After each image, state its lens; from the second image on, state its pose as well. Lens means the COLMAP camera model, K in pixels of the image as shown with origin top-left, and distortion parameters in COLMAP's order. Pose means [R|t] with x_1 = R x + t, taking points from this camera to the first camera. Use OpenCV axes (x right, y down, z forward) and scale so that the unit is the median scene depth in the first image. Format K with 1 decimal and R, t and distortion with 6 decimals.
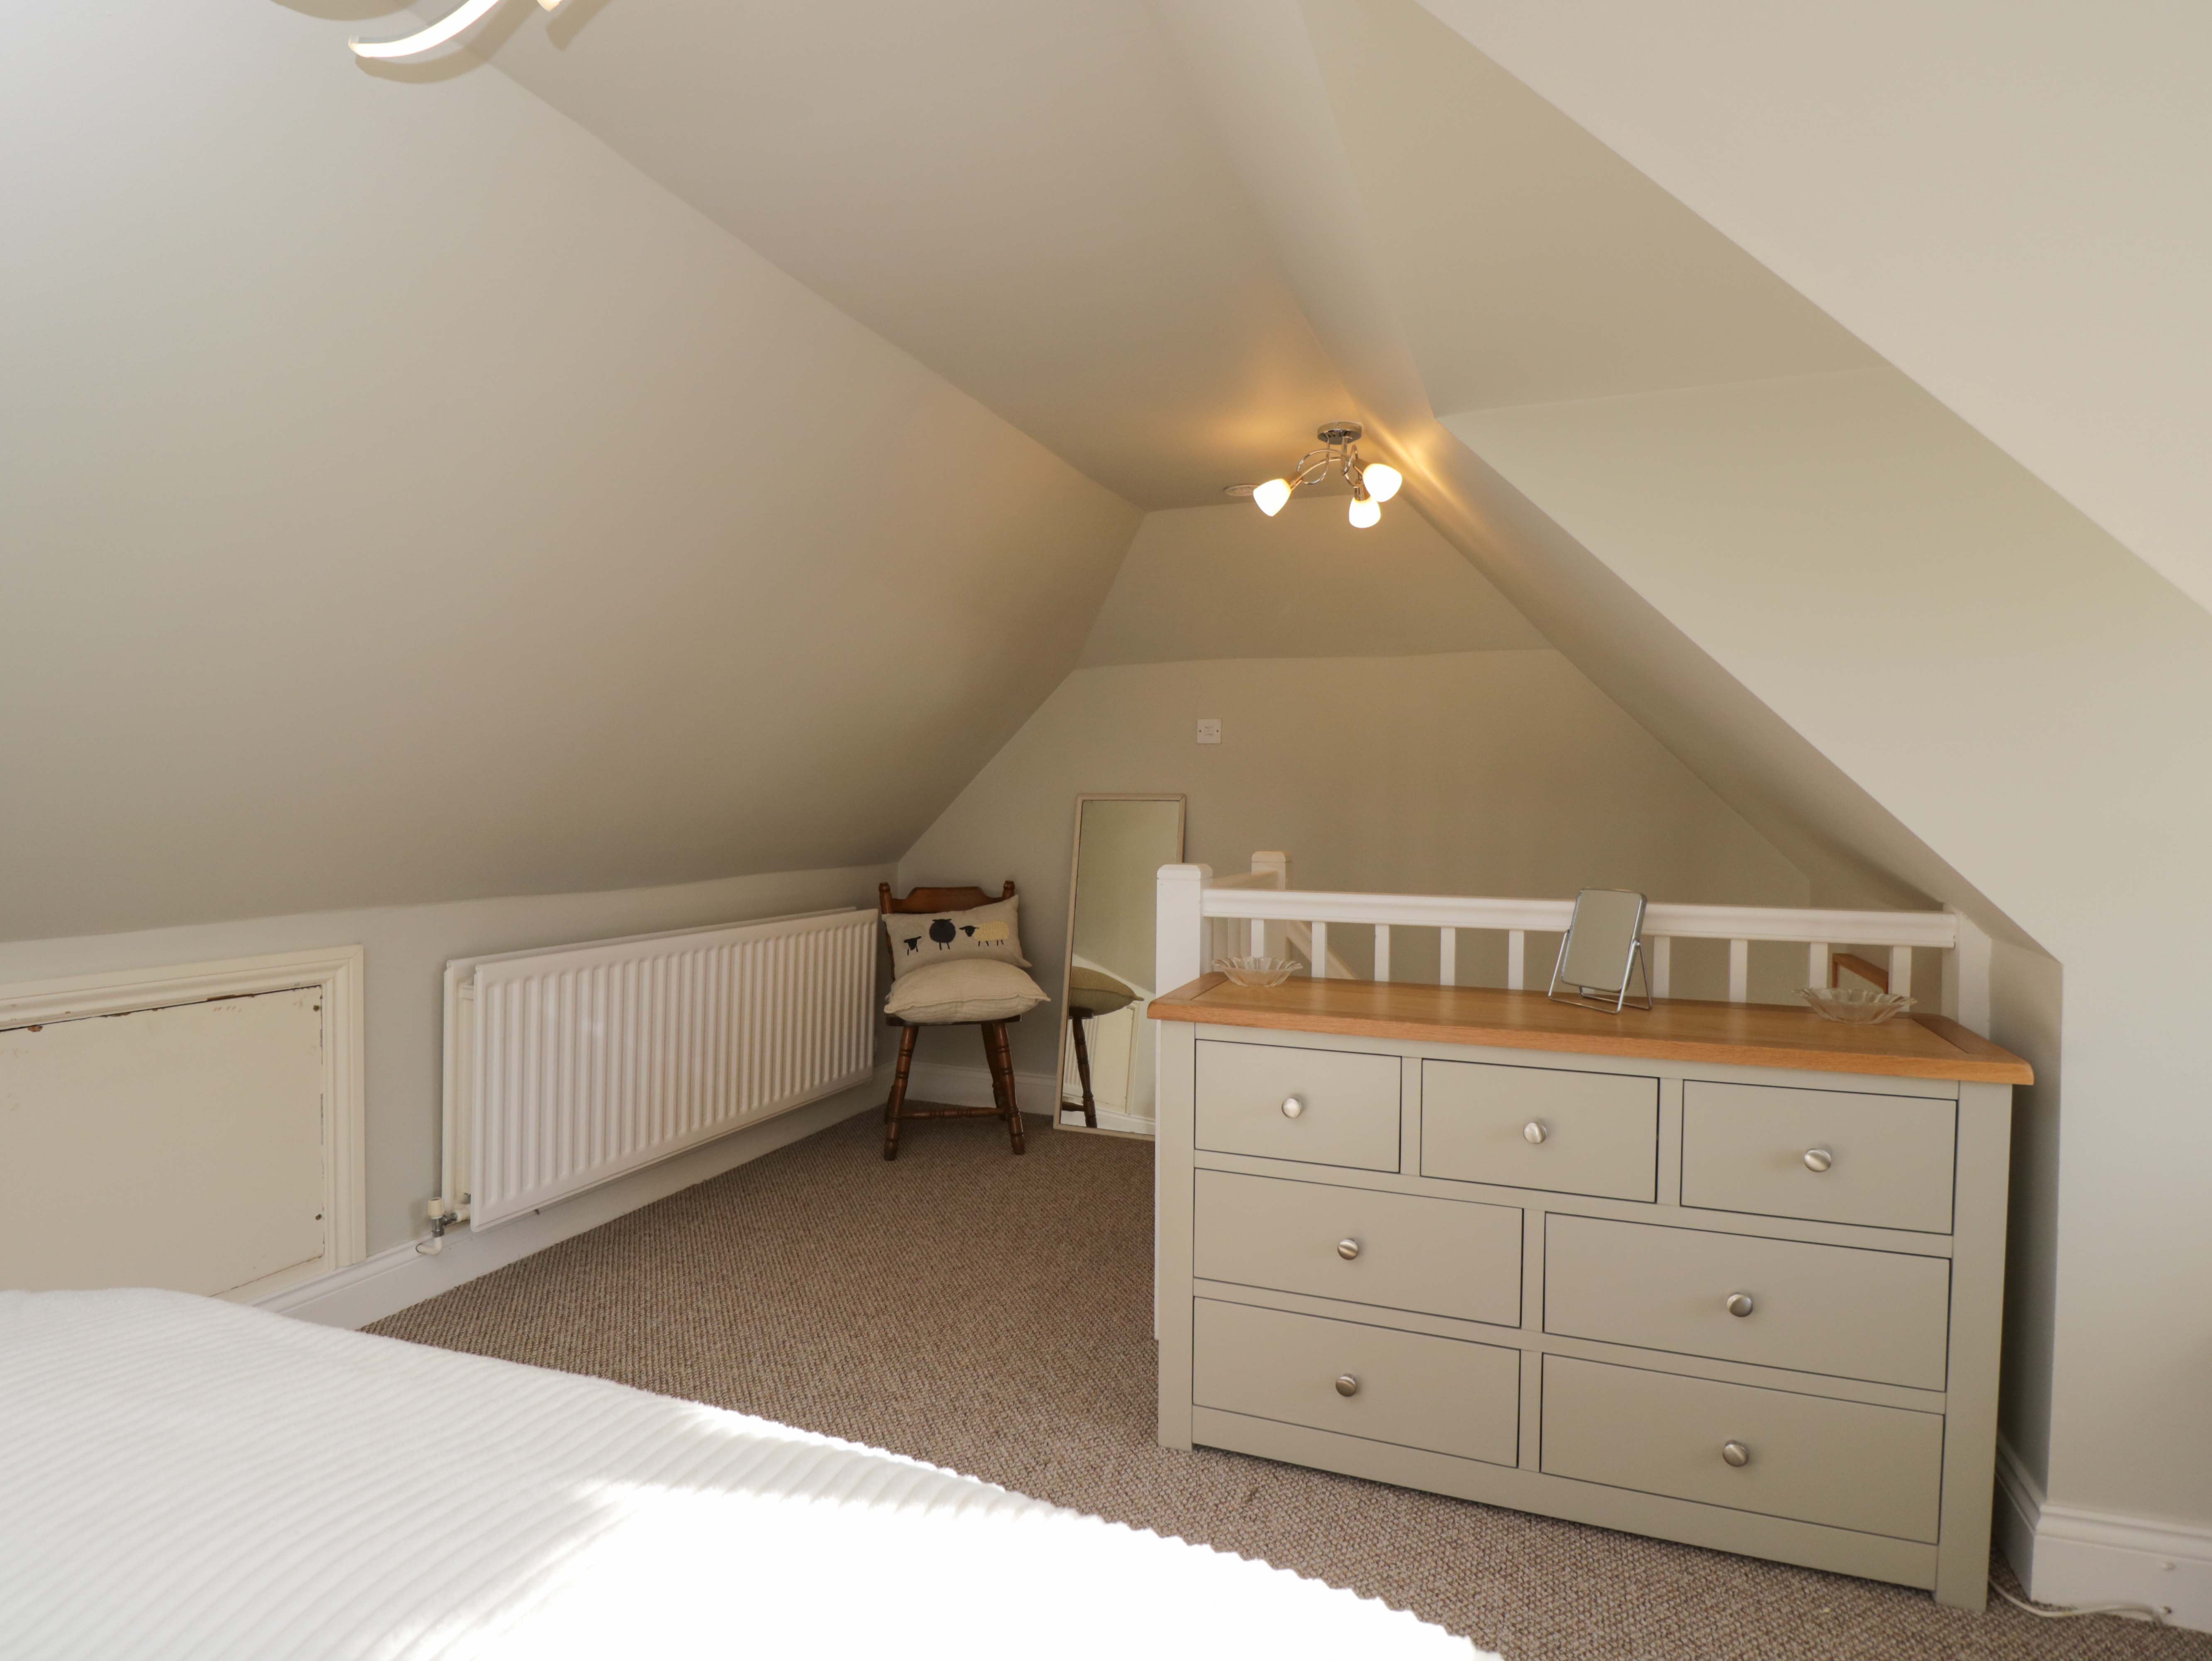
lens RADIAL K [[1184.8, 0, 1102.5], [0, 1184.8, 830.5], [0, 0, 1]] dist [-0.000004, -0.011655]
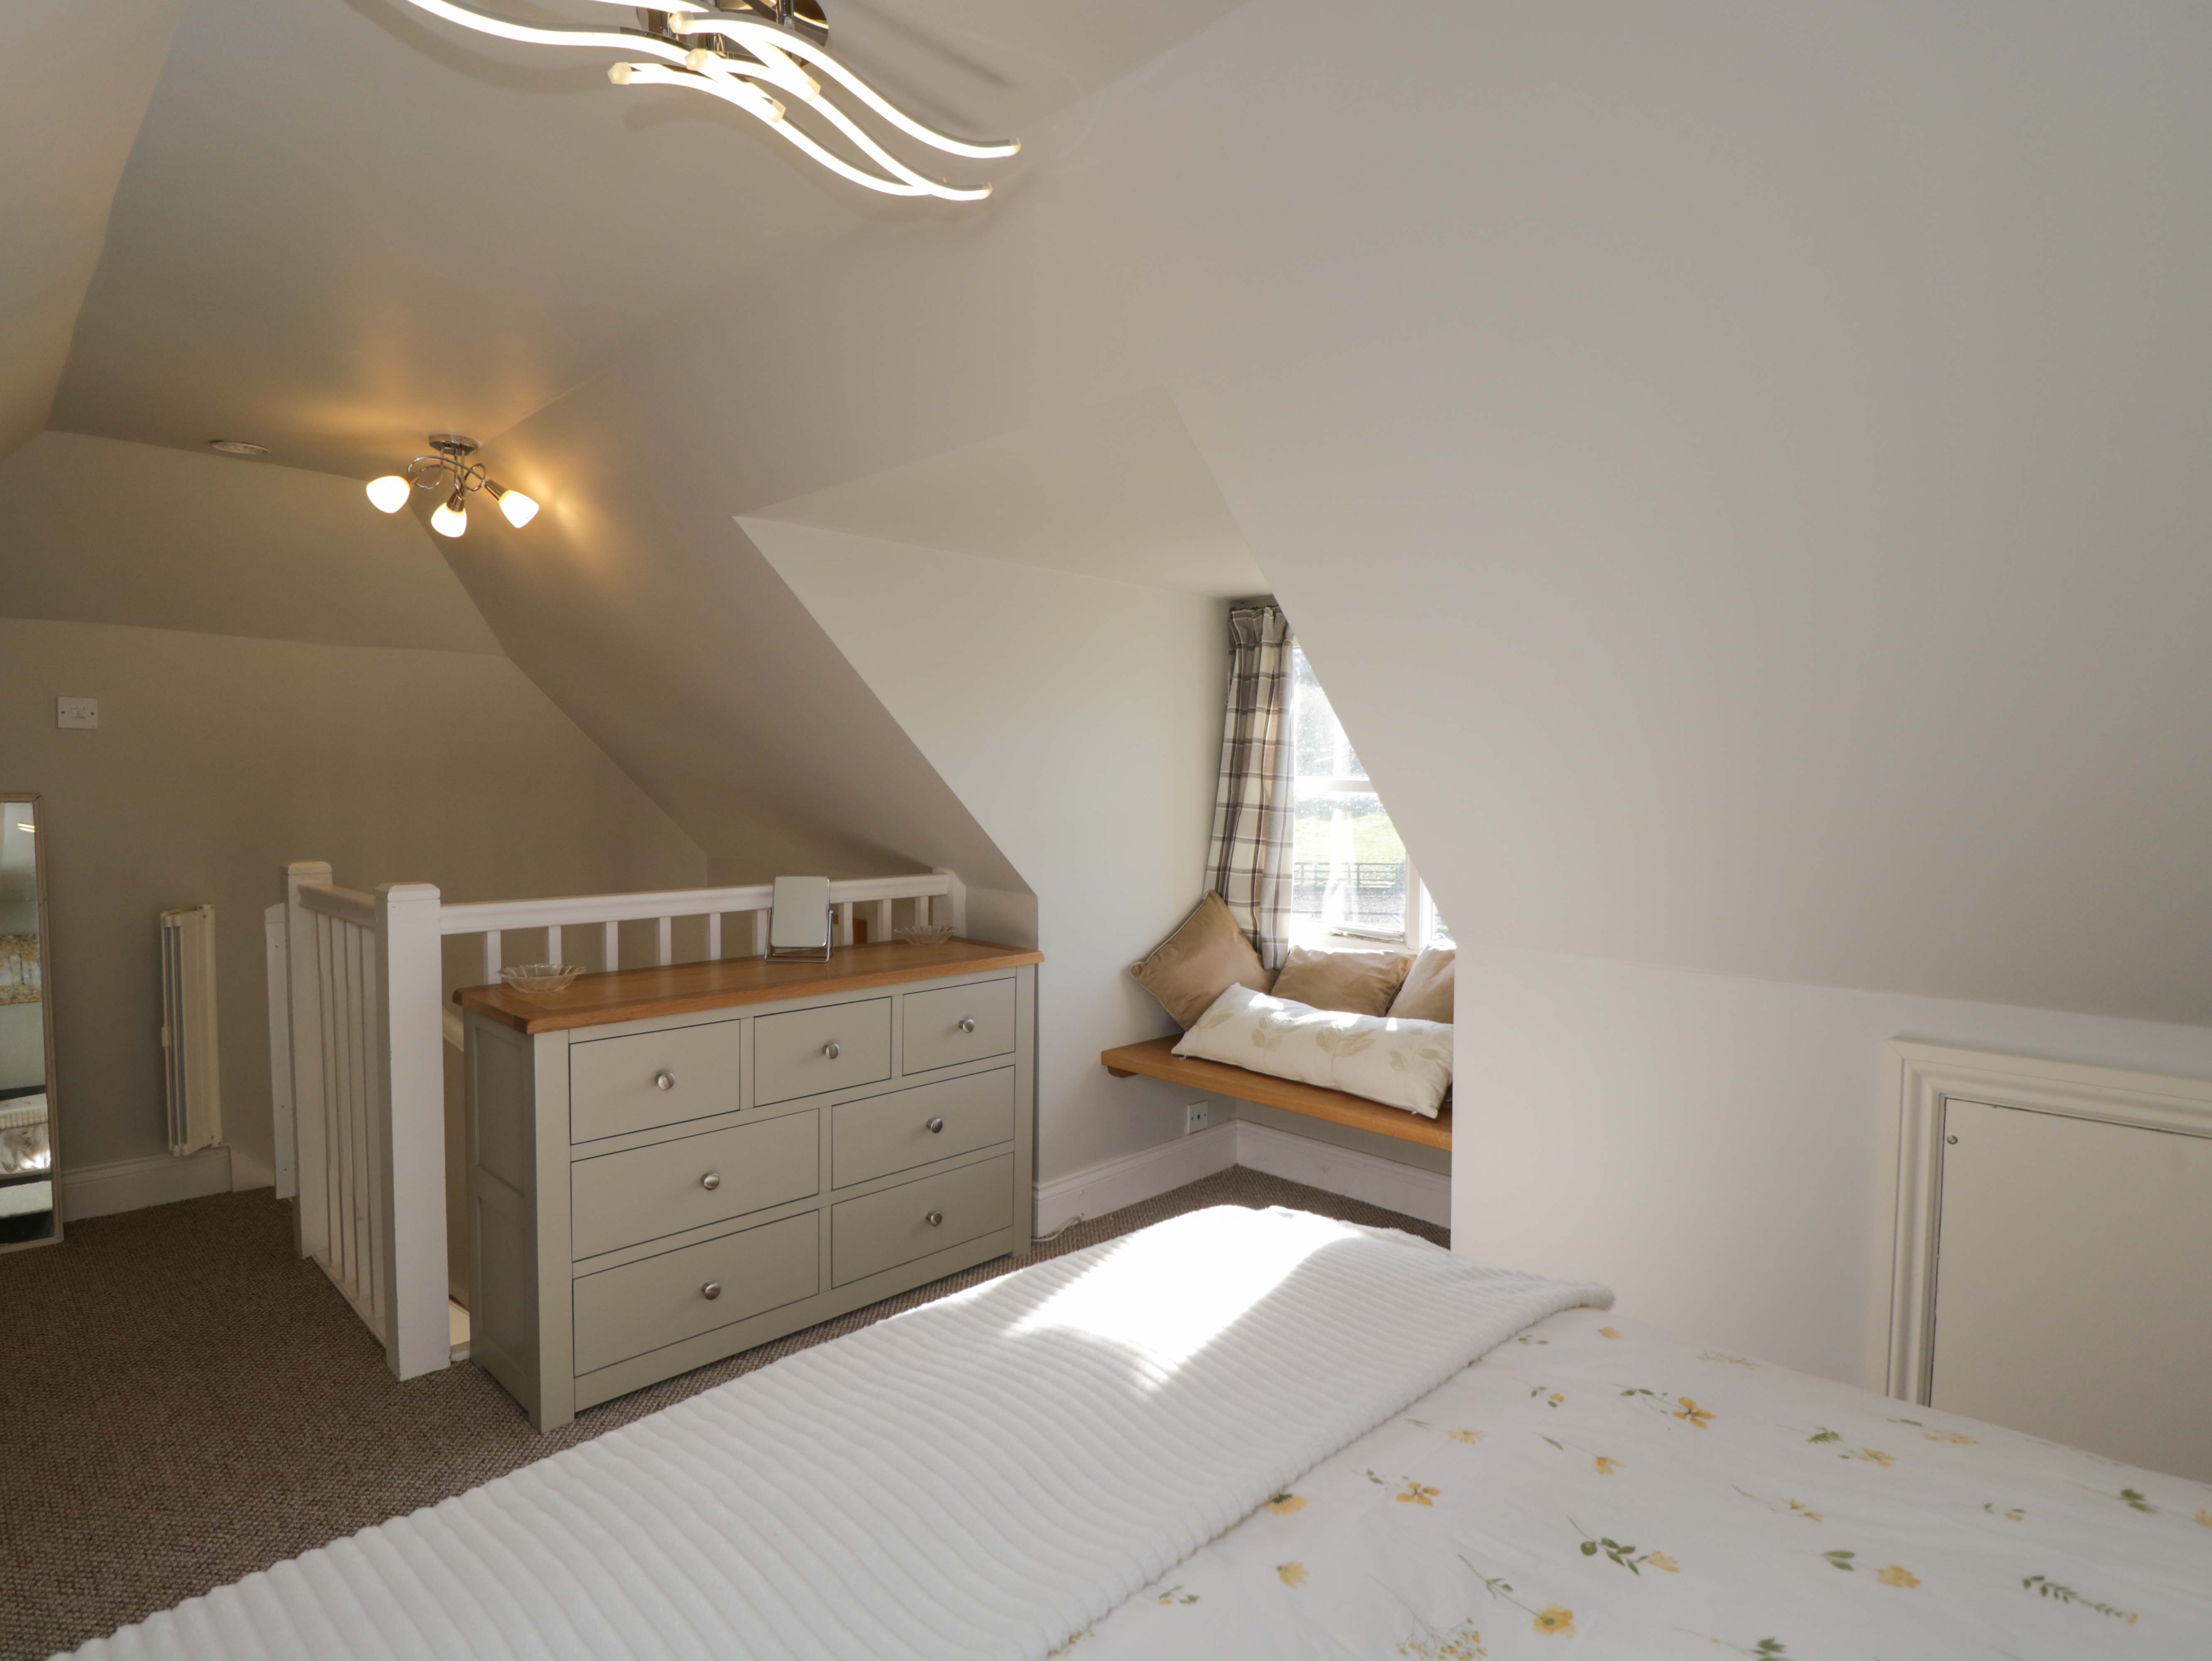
lens RADIAL K [[1184.8, 0, 1103.9], [0, 1184.8, 826.2], [0, 0, 1]] dist [-0.000004, -0.011655]
pose [[0.401031, -0.042609, 0.915073, -0.692001], [0.015462, 0.999090, 0.039745, -0.056956], [-0.915934, -0.001790, 0.401325, 0.117119]]
